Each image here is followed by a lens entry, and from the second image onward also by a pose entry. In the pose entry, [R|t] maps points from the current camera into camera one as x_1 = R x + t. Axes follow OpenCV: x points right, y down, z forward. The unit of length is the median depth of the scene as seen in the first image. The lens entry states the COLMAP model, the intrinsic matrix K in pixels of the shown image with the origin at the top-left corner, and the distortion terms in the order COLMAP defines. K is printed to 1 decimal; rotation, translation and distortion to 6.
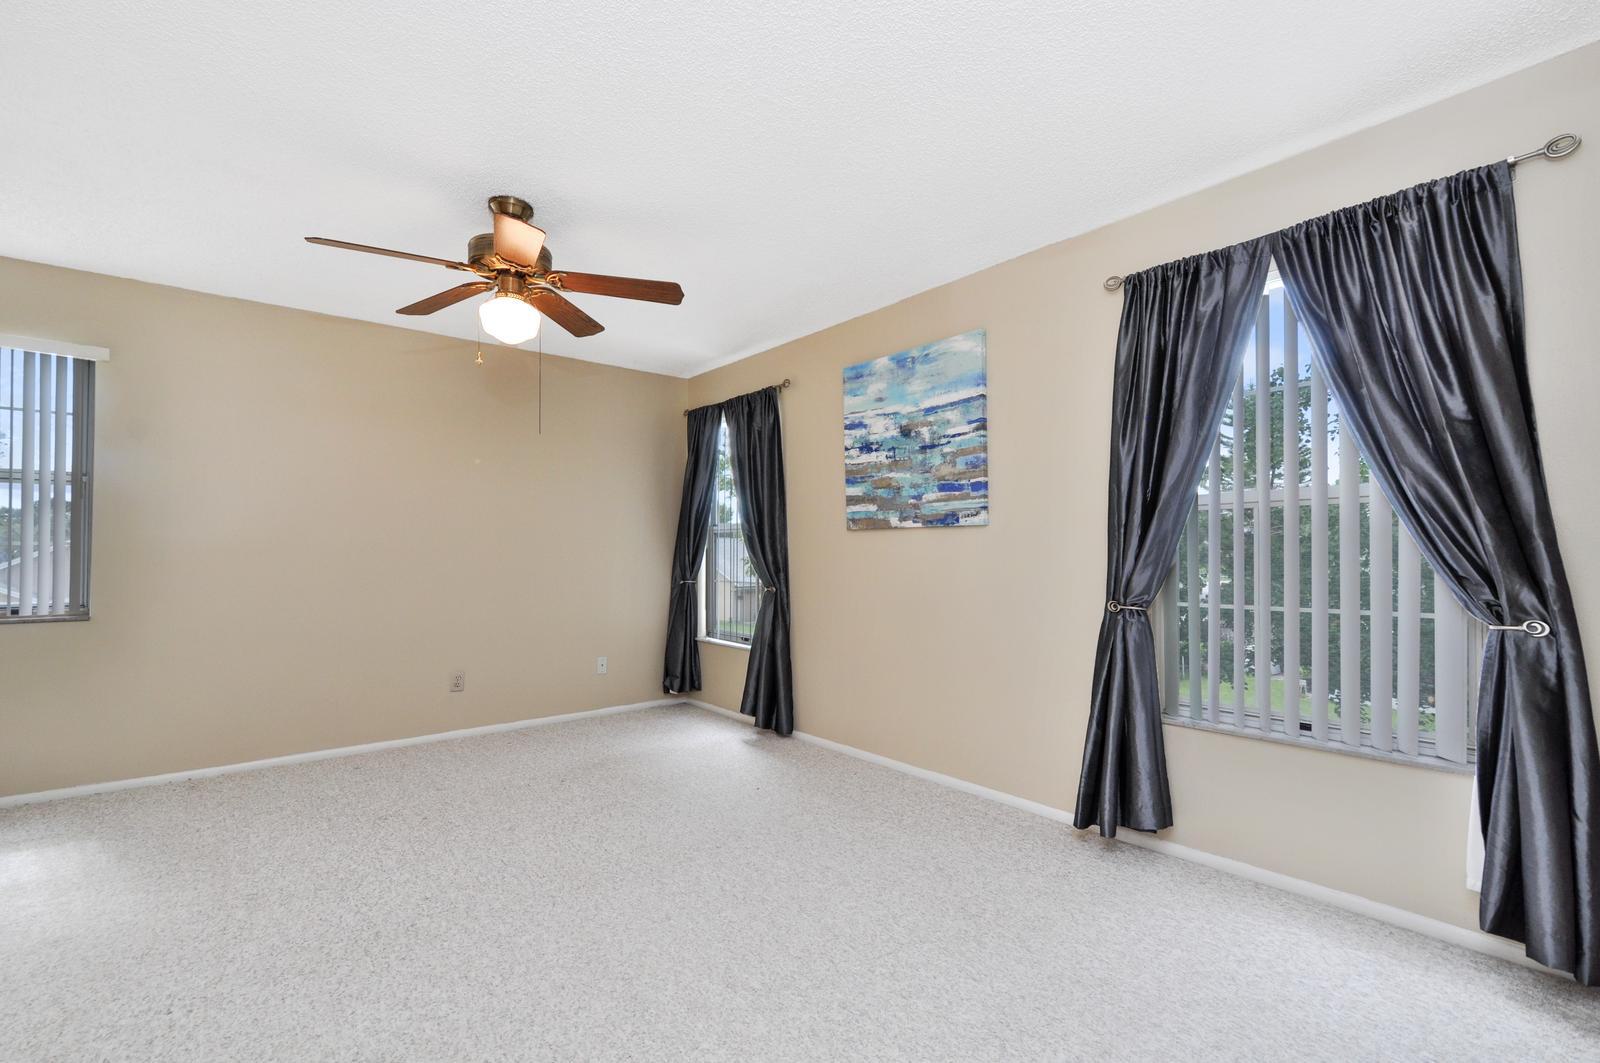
lens RADIAL K [[701.8, 0, 799.3], [0, 701.8, 543.8], [0, 0, 1]] dist [0.022841, -0.015318]
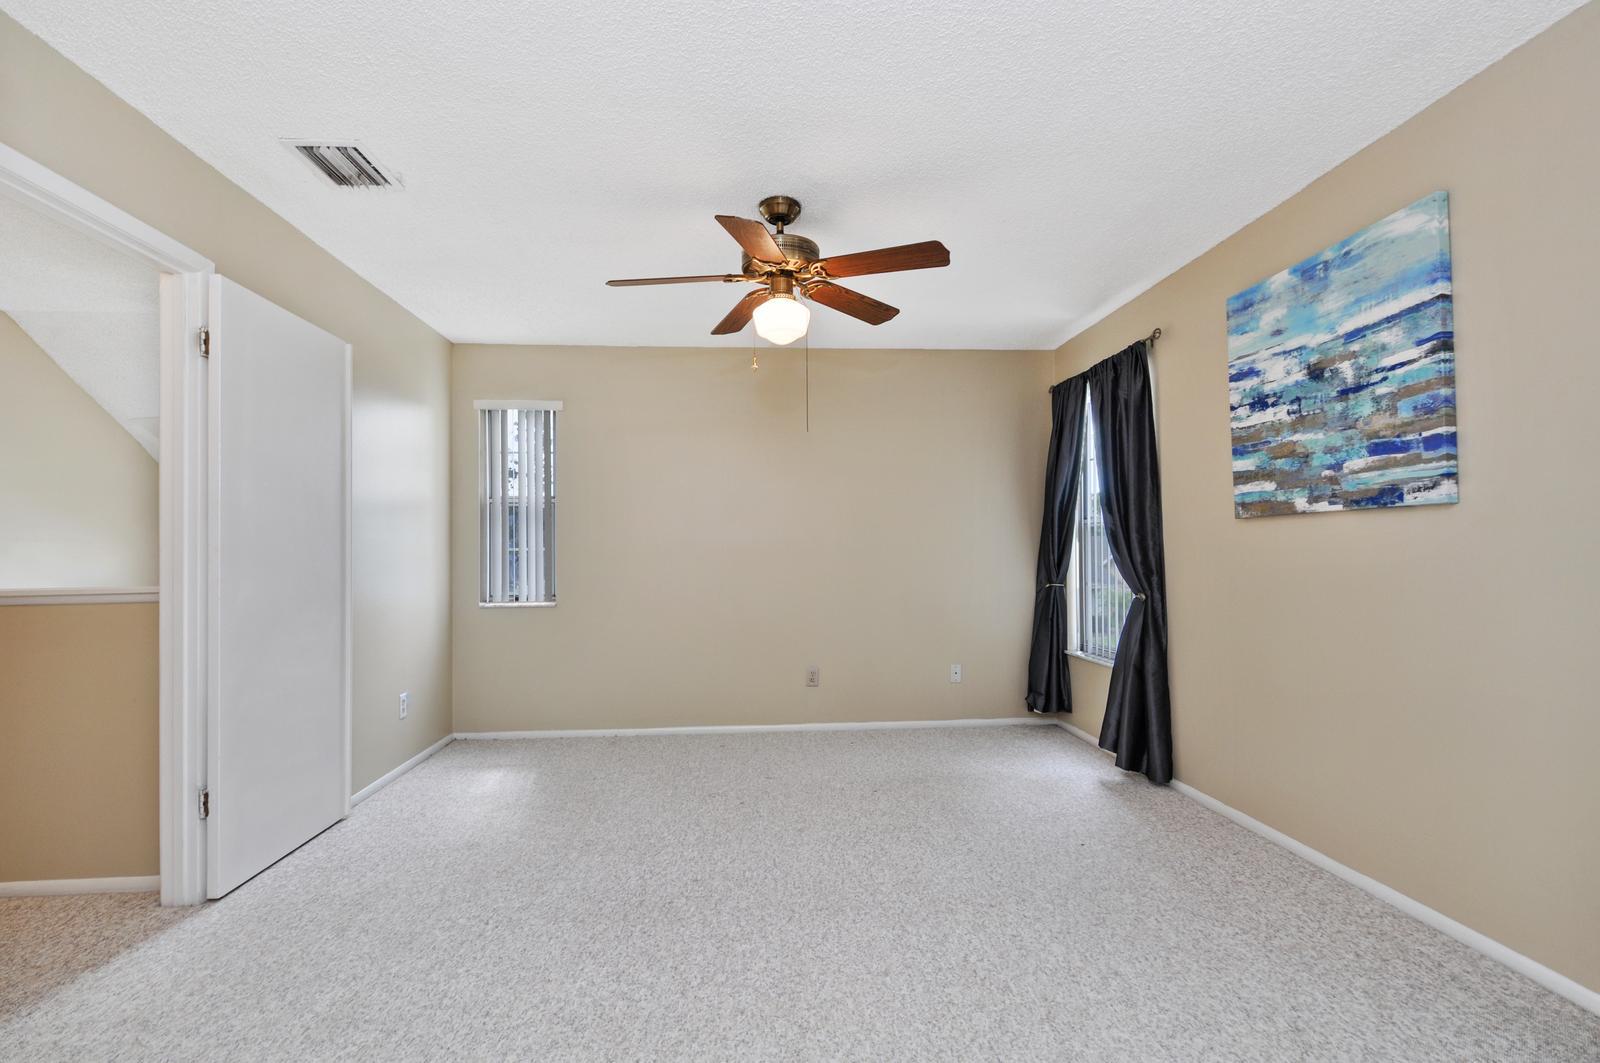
lens RADIAL K [[731.8, 0, 798.2], [0, 731.8, 547.6], [0, 0, 1]] dist [0.015147, -0.012629]
pose [[0.817891, -0.012834, -0.575230, 0.150966], [0.016621, 0.999861, 0.001325, 0.002173], [0.575133, -0.010644, 0.817990, 0.121984]]
